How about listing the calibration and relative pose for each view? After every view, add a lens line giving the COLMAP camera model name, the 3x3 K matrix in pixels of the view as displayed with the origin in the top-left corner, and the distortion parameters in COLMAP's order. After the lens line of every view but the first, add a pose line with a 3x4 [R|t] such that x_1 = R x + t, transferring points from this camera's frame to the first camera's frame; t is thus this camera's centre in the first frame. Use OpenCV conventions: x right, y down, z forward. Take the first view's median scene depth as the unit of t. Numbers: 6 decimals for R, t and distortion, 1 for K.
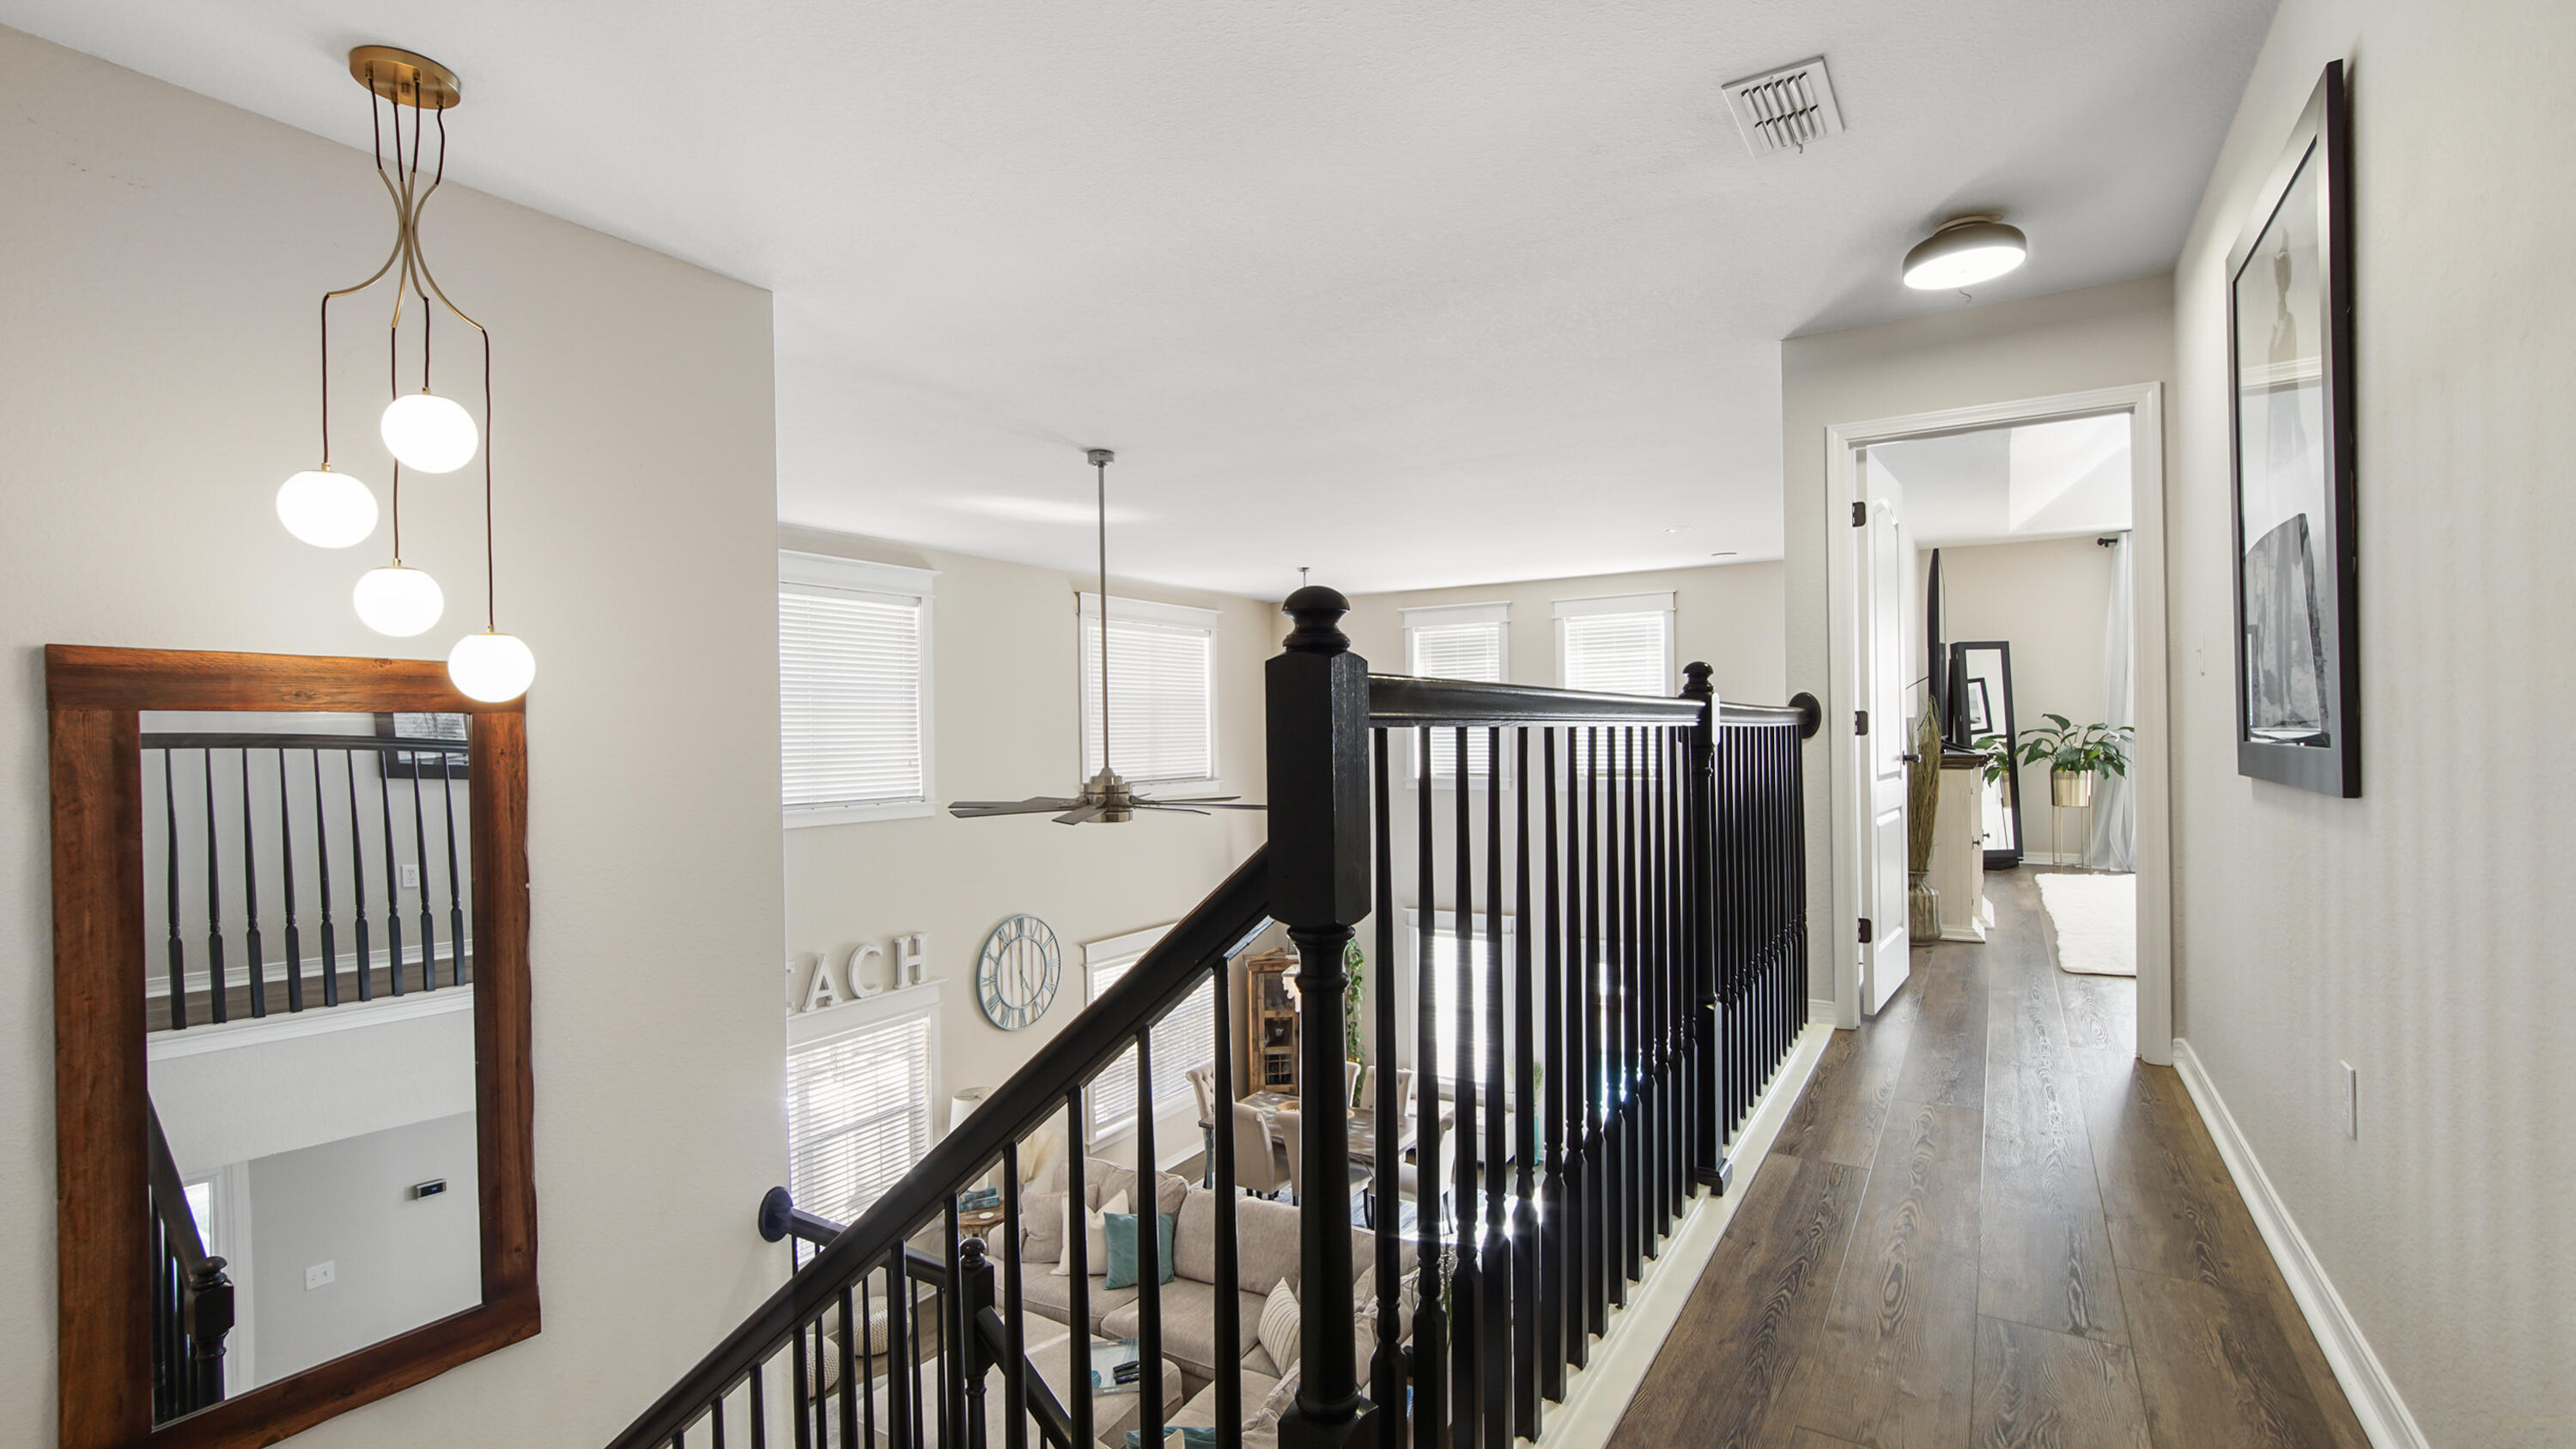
lens RADIAL K [[1139.3, 0, 1306.3], [0, 1139.3, 744.7], [0, 0, 1]] dist [-0.014213, 0.005523]
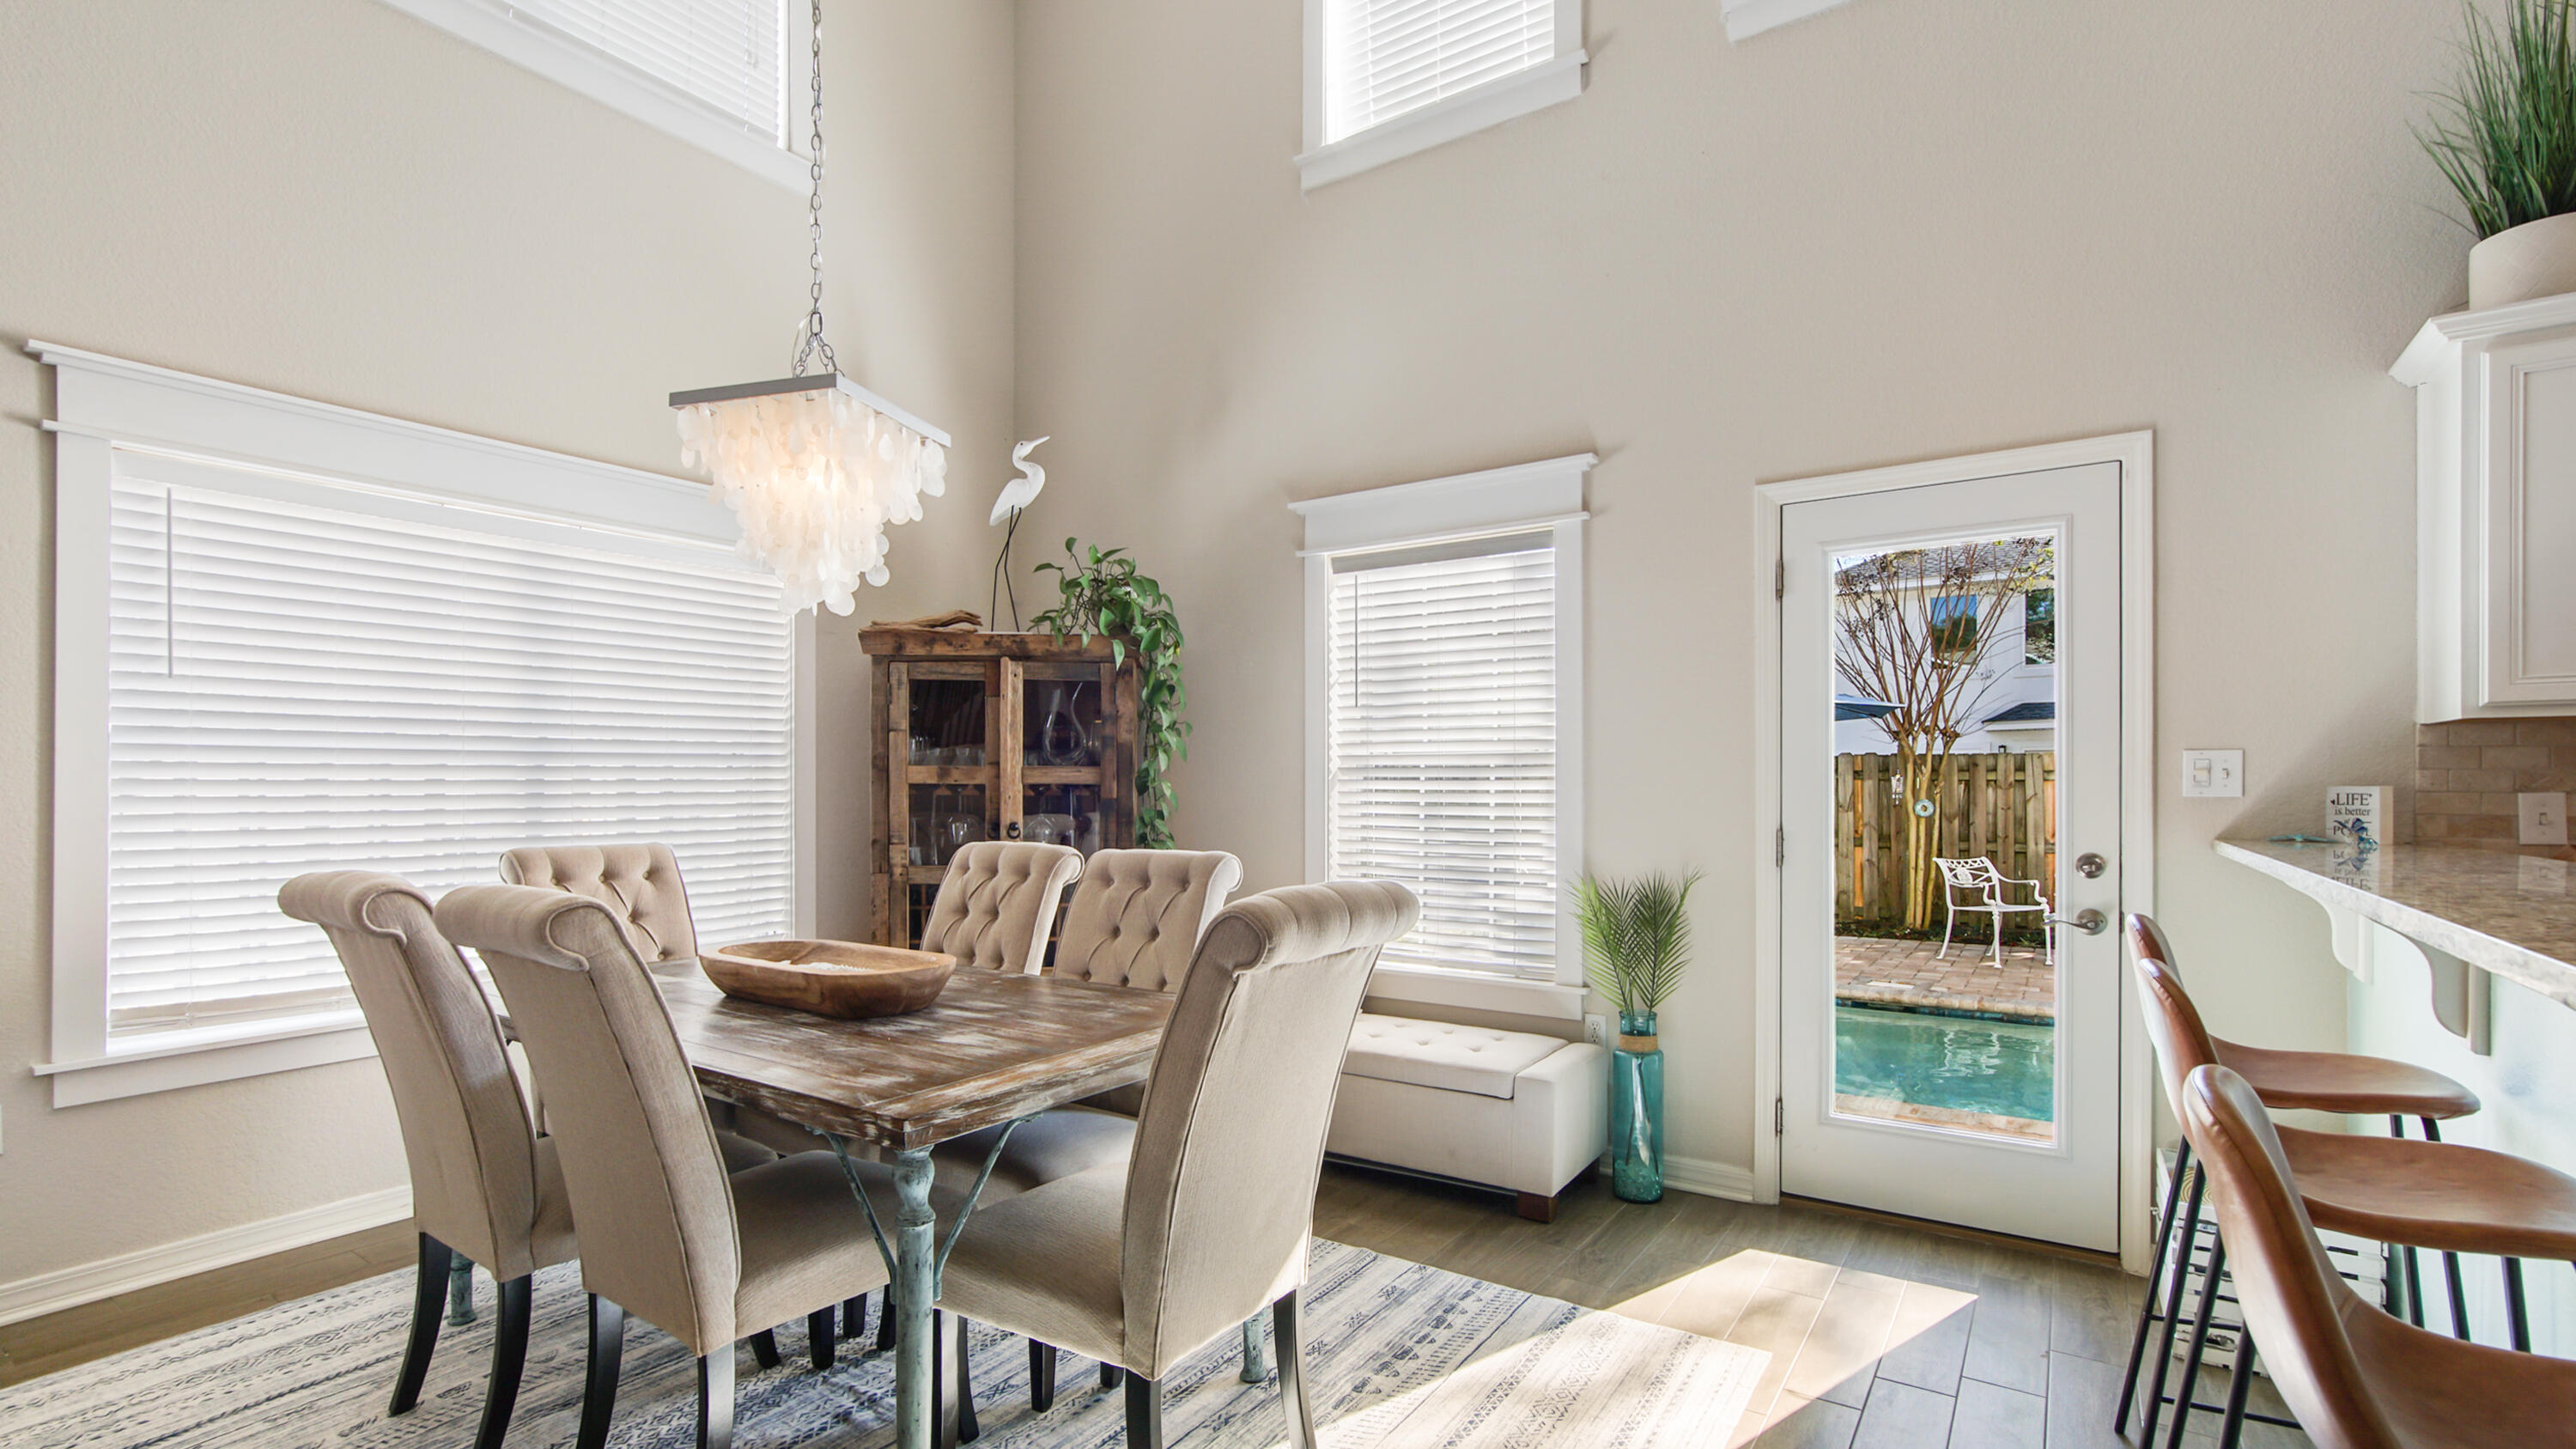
lens RADIAL K [[1139.3, 0, 1307.9], [0, 1139.3, 756.8], [0, 0, 1]] dist [-0.014213, 0.005523]
pose [[0.998557, 0.019302, -0.050120, 0.150993], [-0.020217, 0.999637, -0.017824, 0.303309], [0.049757, 0.018811, 0.998584, 0.808370]]
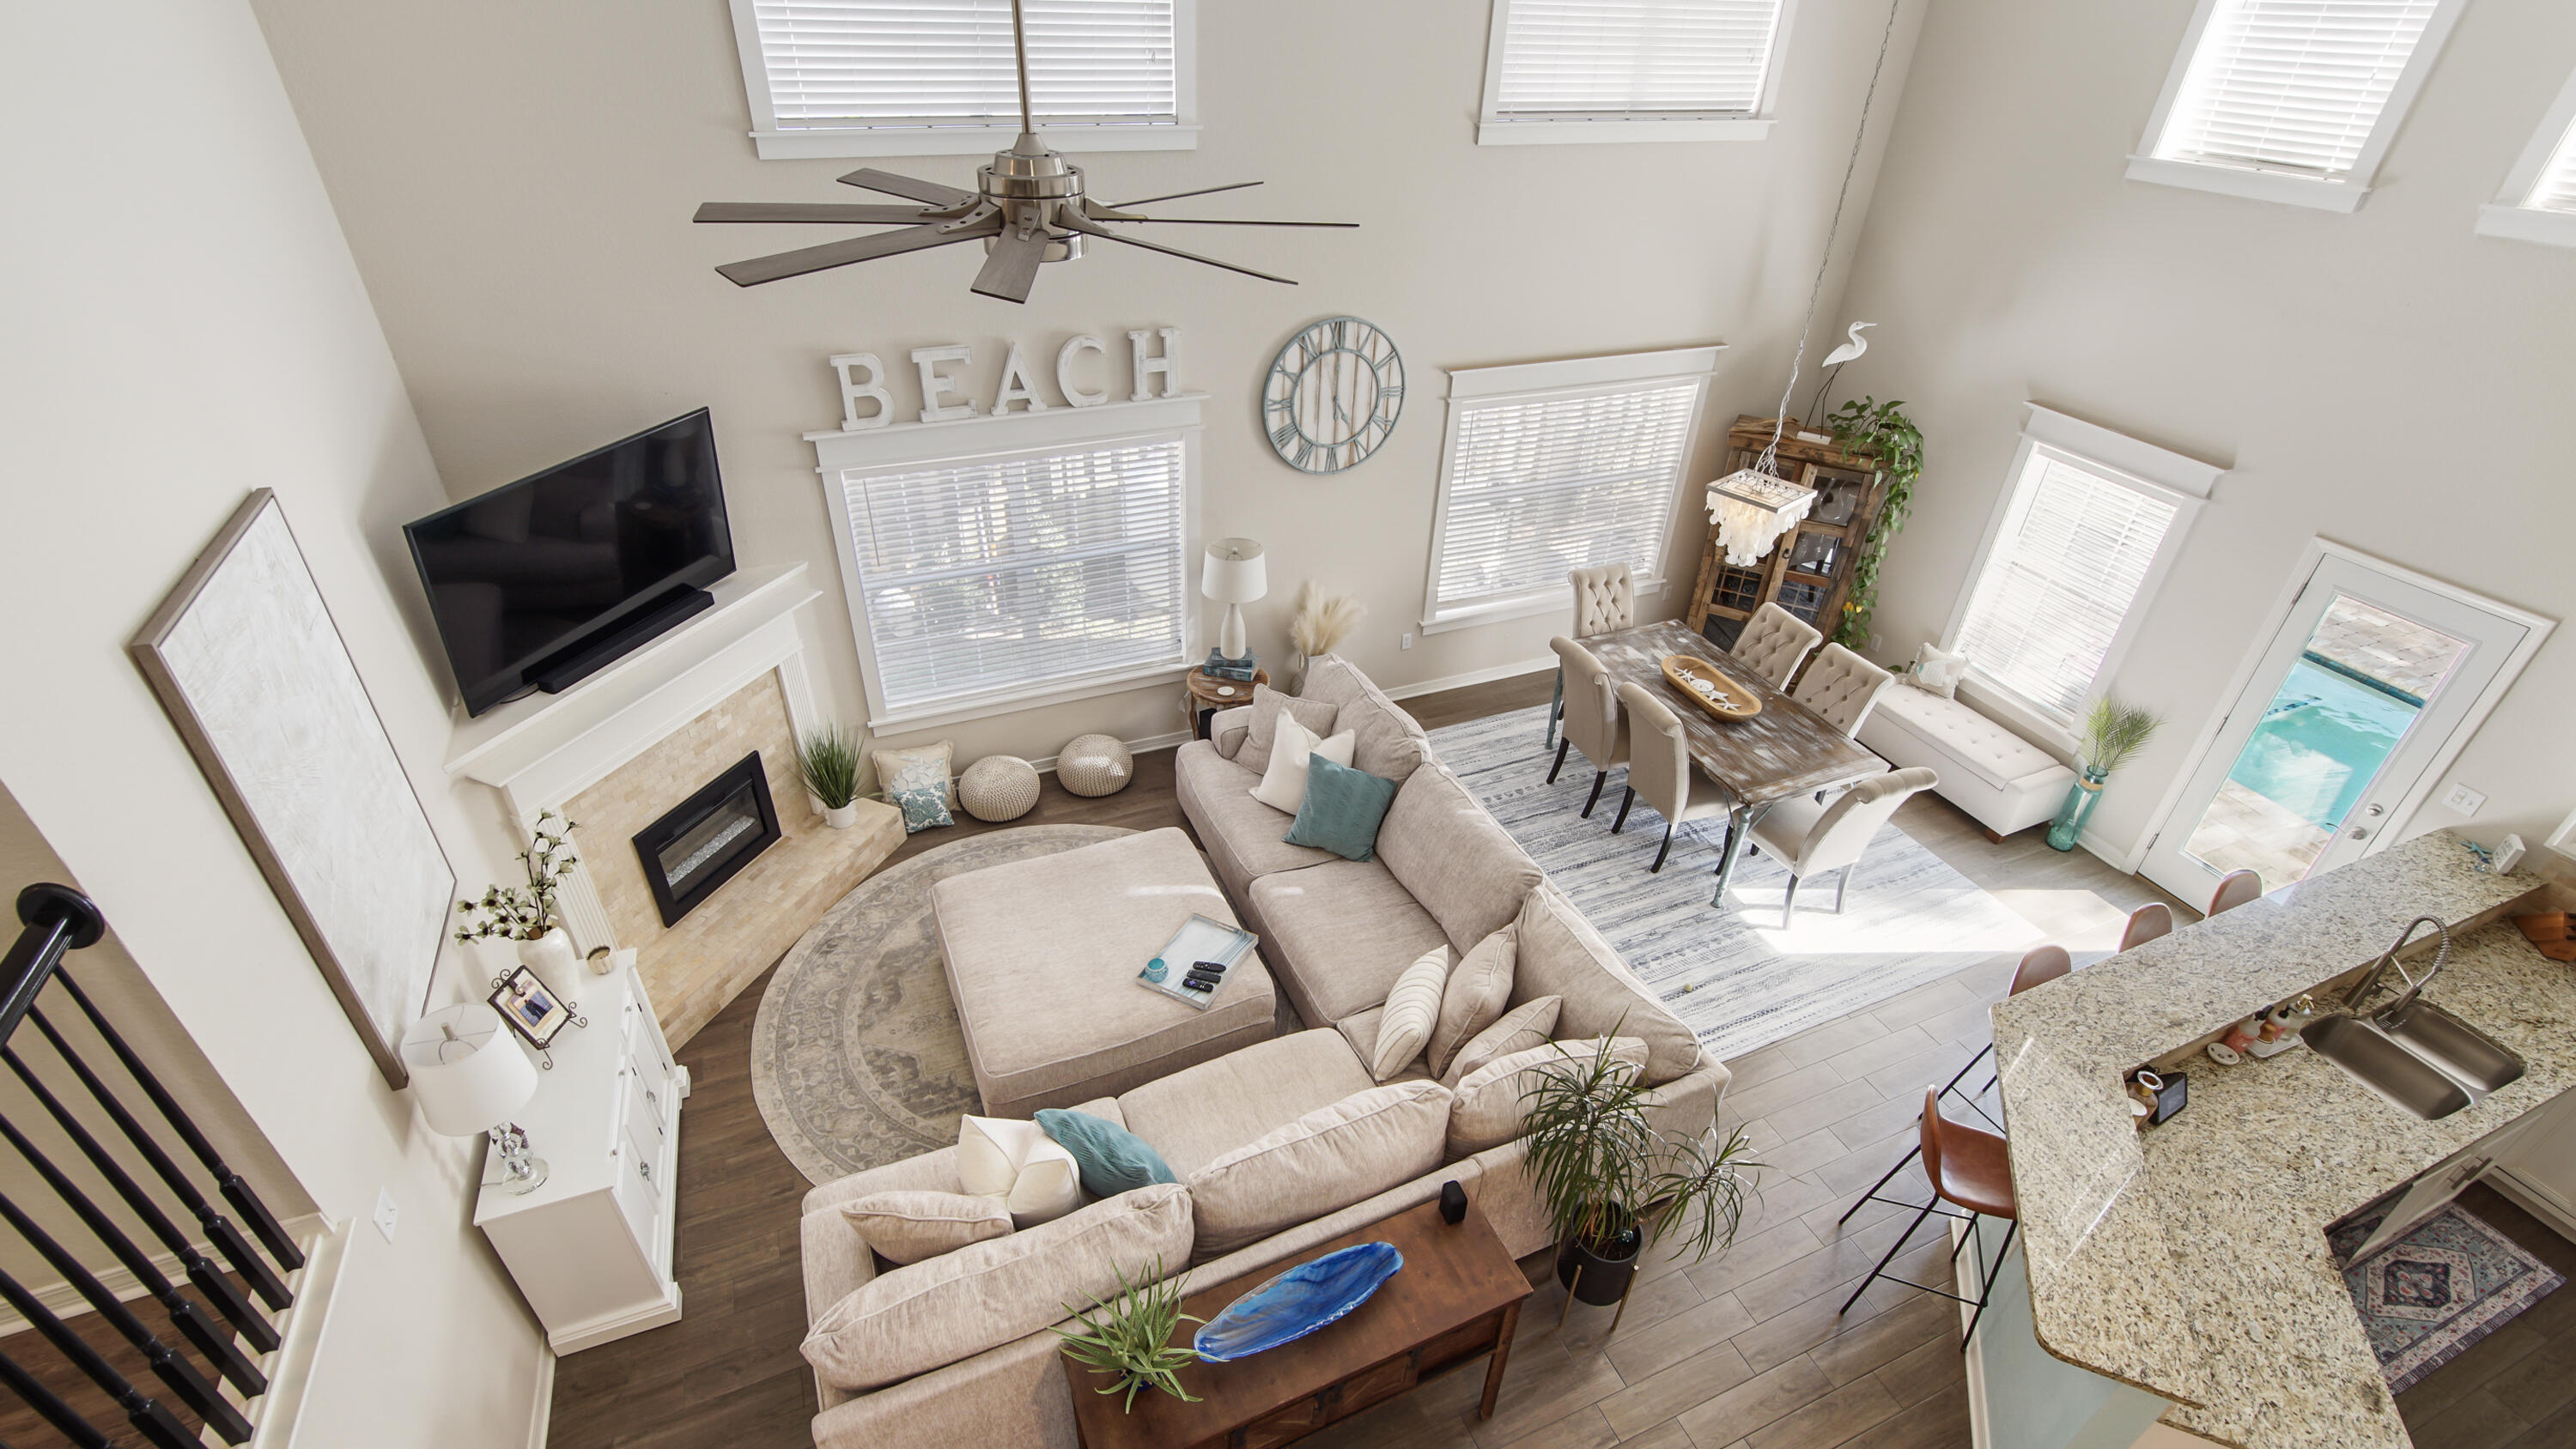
lens RADIAL K [[1138.9, 0, 1317.6], [0, 1138.9, 784.6], [0, 0, 1]] dist [-0.014213, 0.005523]
pose [[0.817098, 0.377831, -0.435424, 0.155864], [-0.057524, 0.804957, 0.590538, -0.032241], [0.573621, -0.457481, 0.679463, 0.391418]]
